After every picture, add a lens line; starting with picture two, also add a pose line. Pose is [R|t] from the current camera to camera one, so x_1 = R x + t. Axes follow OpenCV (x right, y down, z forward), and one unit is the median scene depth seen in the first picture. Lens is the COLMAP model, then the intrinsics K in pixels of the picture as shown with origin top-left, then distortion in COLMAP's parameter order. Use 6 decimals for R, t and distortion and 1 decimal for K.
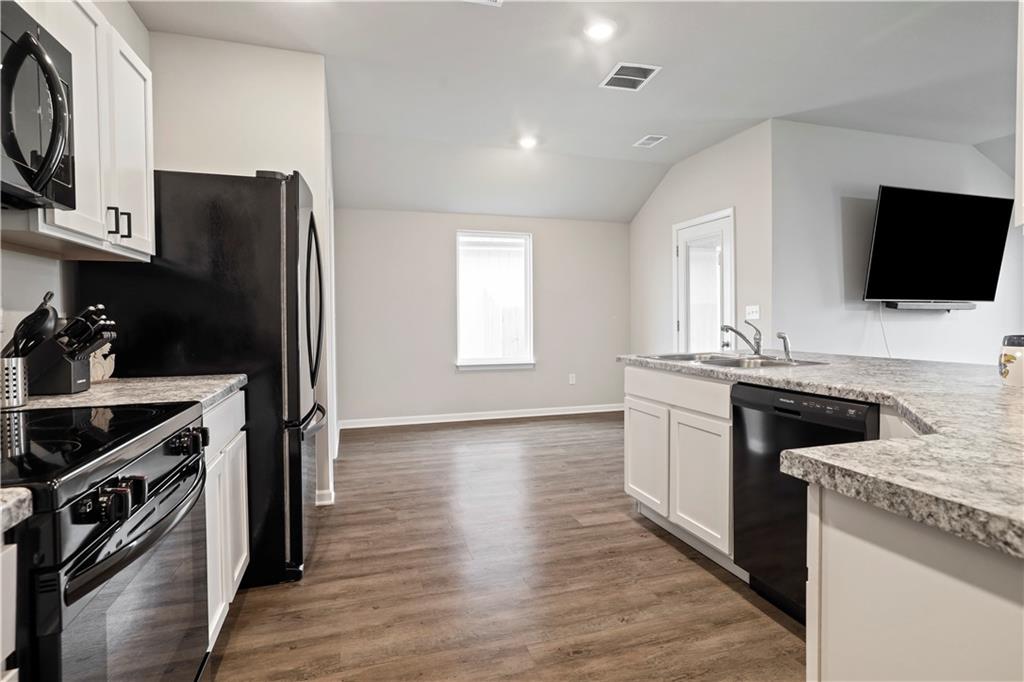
lens RADIAL K [[526.9, 0, 516.8], [0, 526.9, 337.4], [0, 0, 1]] dist [0.003895, -0.000281]
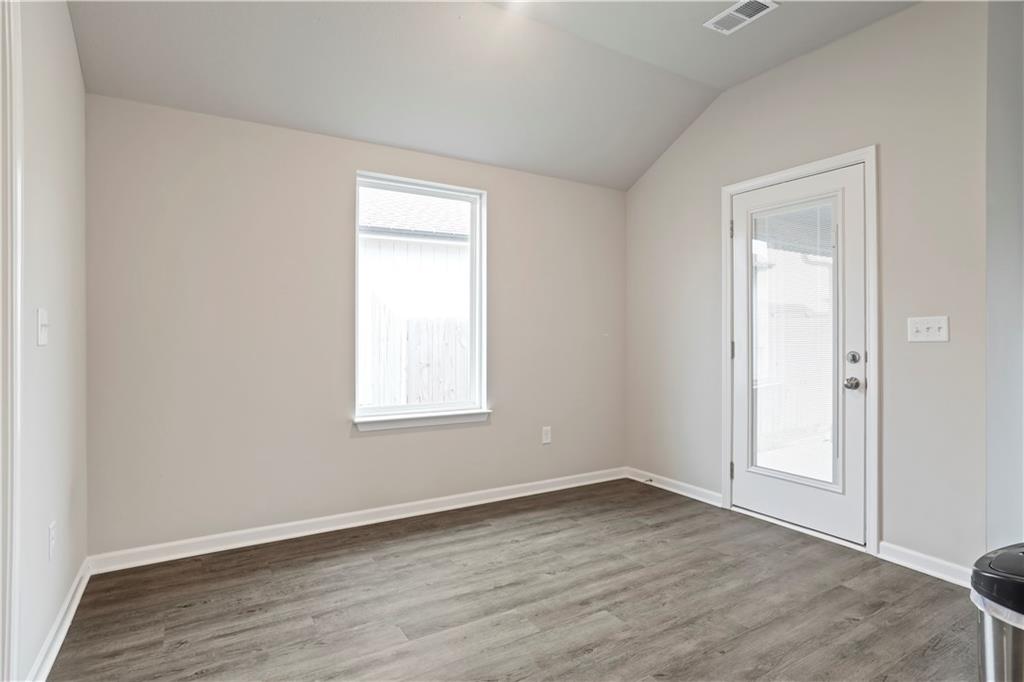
lens RADIAL K [[526.9, 0, 511.5], [0, 526.9, 340.2], [0, 0, 1]] dist [0.003895, -0.000281]
pose [[0.967830, 0.005240, 0.251552, -0.113593], [0.001632, 0.999631, -0.027103, -0.018739], [-0.251601, 0.026642, 0.967464, 0.528671]]
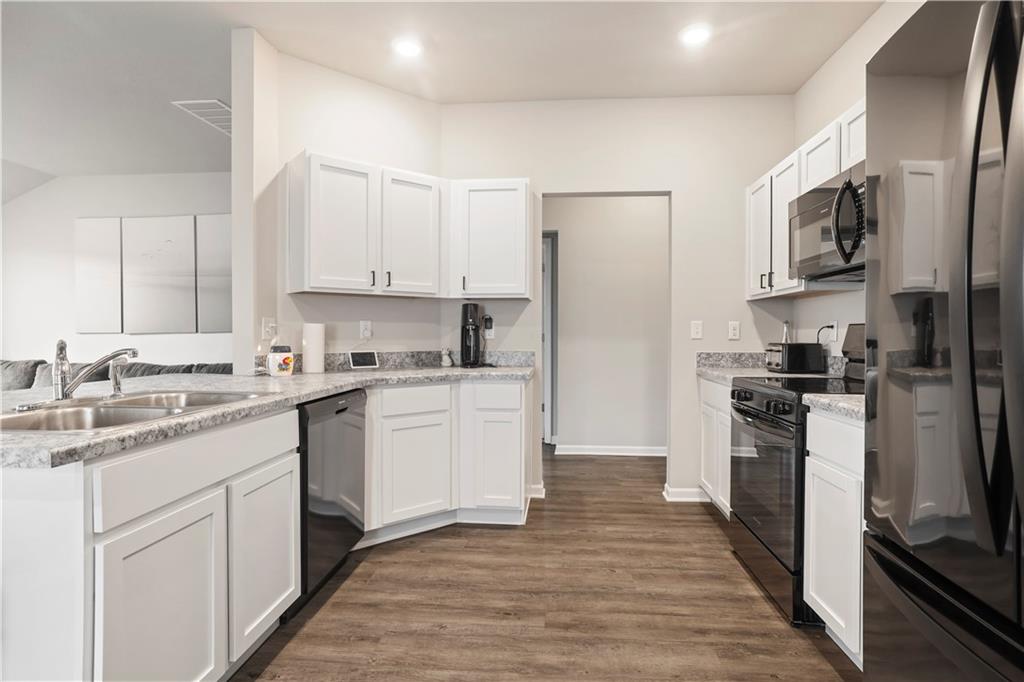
lens RADIAL K [[526.9, 0, 517.5], [0, 526.9, 333.6], [0, 0, 1]] dist [0.003895, -0.000281]
pose [[-0.925197, 0.006994, 0.379422, -0.292419], [0.019222, 0.999410, 0.028448, -0.058177], [-0.378999, 0.033613, -0.924786, 1.661704]]
